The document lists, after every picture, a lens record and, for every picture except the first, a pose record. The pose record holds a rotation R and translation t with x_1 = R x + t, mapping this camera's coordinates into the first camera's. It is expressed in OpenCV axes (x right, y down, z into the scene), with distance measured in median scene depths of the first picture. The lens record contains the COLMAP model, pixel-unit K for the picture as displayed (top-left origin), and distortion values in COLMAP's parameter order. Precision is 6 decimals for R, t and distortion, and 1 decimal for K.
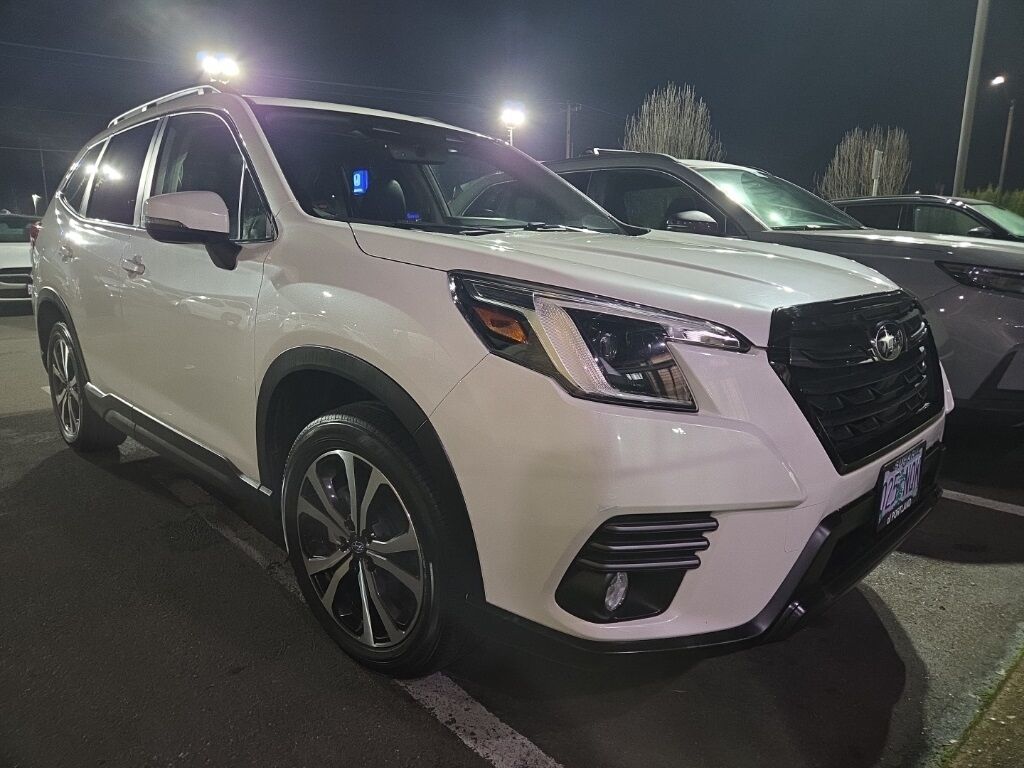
lens RADIAL K [[687.8, 0, 512.8], [0, 687.8, 387.8], [0, 0, 1]] dist [0.010906, -0.005098]
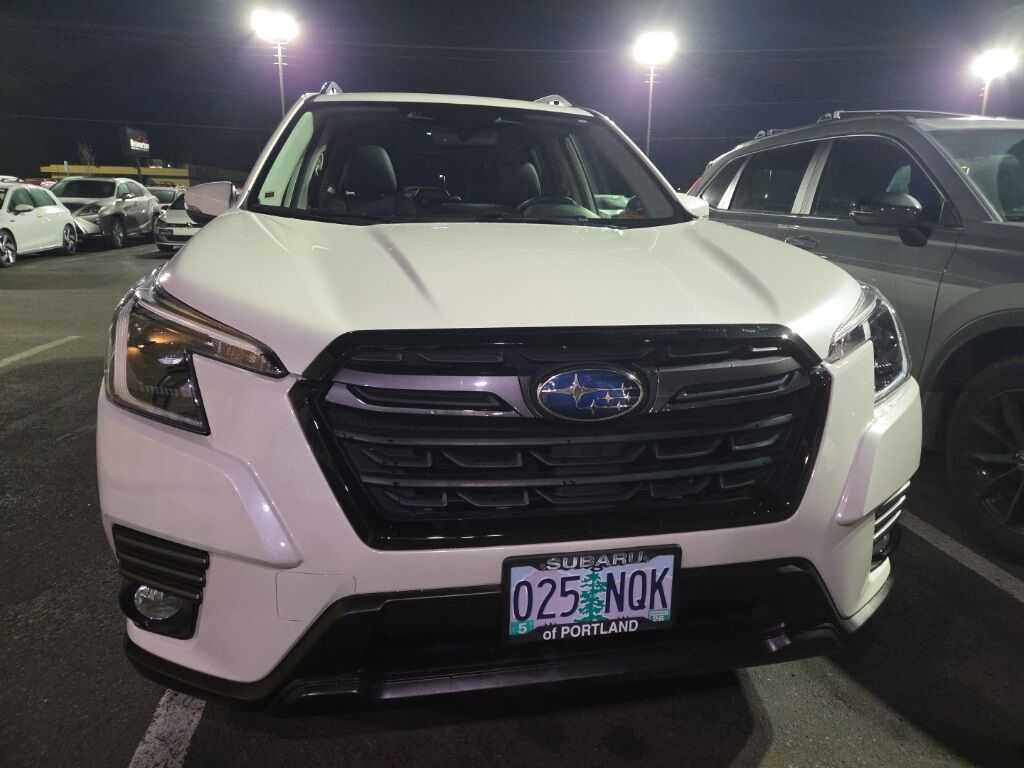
lens RADIAL K [[687.8, 0, 514.1], [0, 687.8, 383.7], [0, 0, 1]] dist [0.010906, -0.005098]
pose [[0.828120, 0.143306, -0.541924, 0.904661], [-0.127514, 0.989583, 0.066830, -0.118718], [0.545855, 0.013760, 0.837766, 0.383354]]
